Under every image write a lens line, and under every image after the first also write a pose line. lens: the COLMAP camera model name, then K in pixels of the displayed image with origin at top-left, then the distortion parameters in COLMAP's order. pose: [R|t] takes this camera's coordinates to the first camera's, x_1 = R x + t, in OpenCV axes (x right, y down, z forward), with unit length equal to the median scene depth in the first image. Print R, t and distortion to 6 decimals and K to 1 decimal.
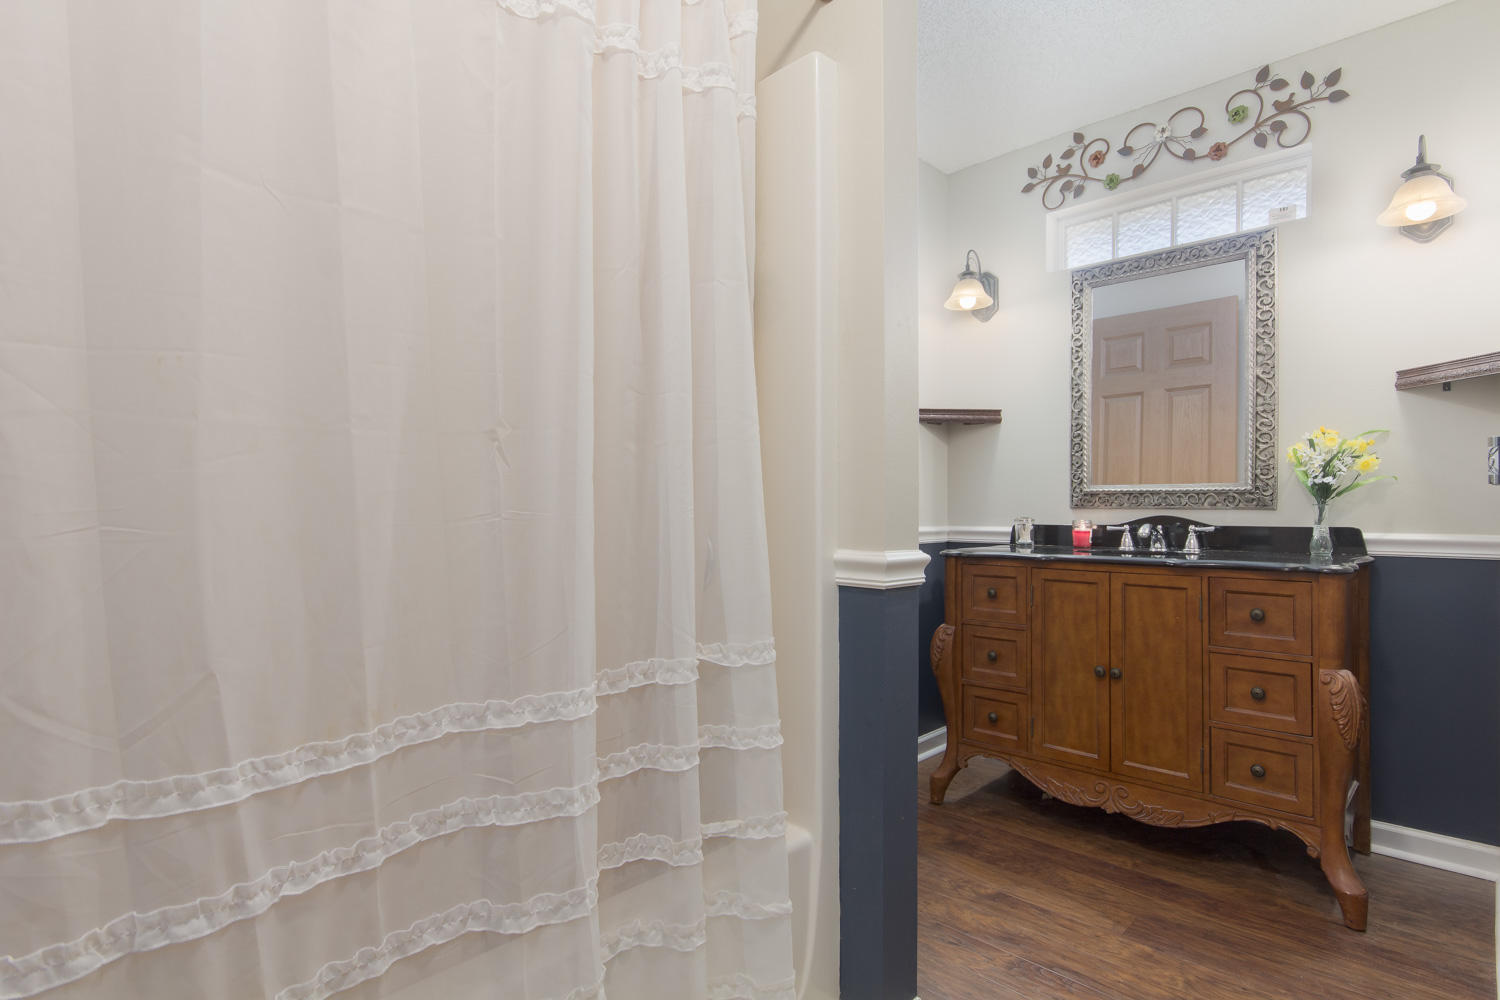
lens RADIAL K [[761.5, 0, 751.9], [0, 761.5, 506.0], [0, 0, 1]] dist [-0.001669, 0.015103]
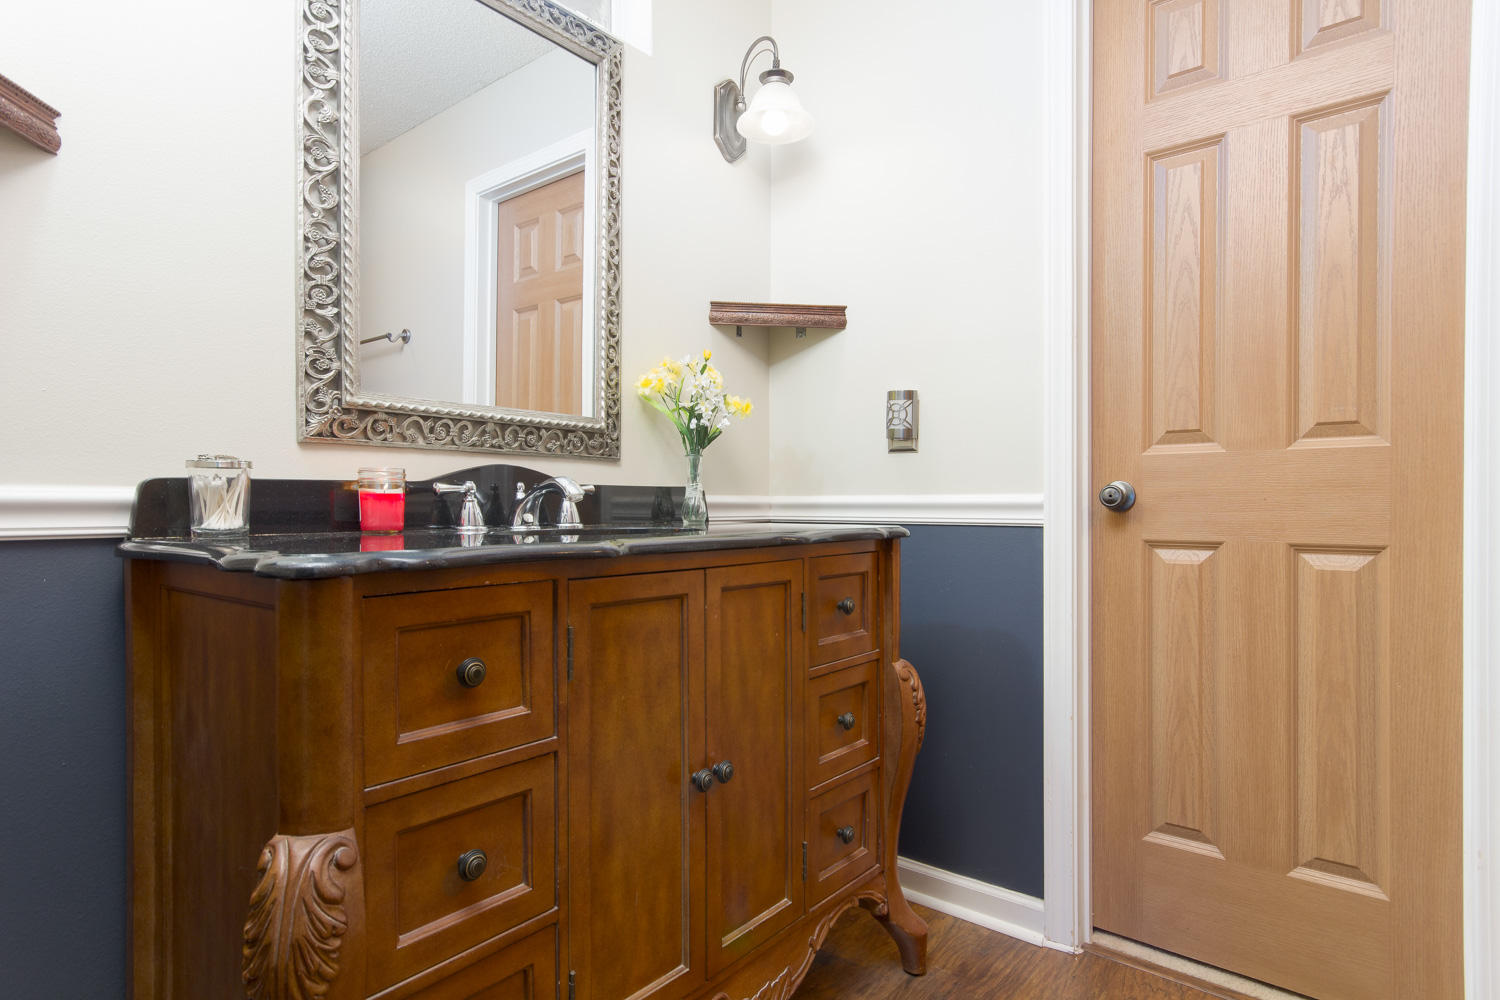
lens RADIAL K [[813.6, 0, 761.8], [0, 813.6, 506.5], [0, 0, 1]] dist [0.001997, 0.019403]
pose [[-0.087785, -0.003586, 0.996133, -0.044825], [-0.002801, 0.999990, 0.003353, 0.042013], [-0.996136, -0.002495, -0.087794, 0.933688]]
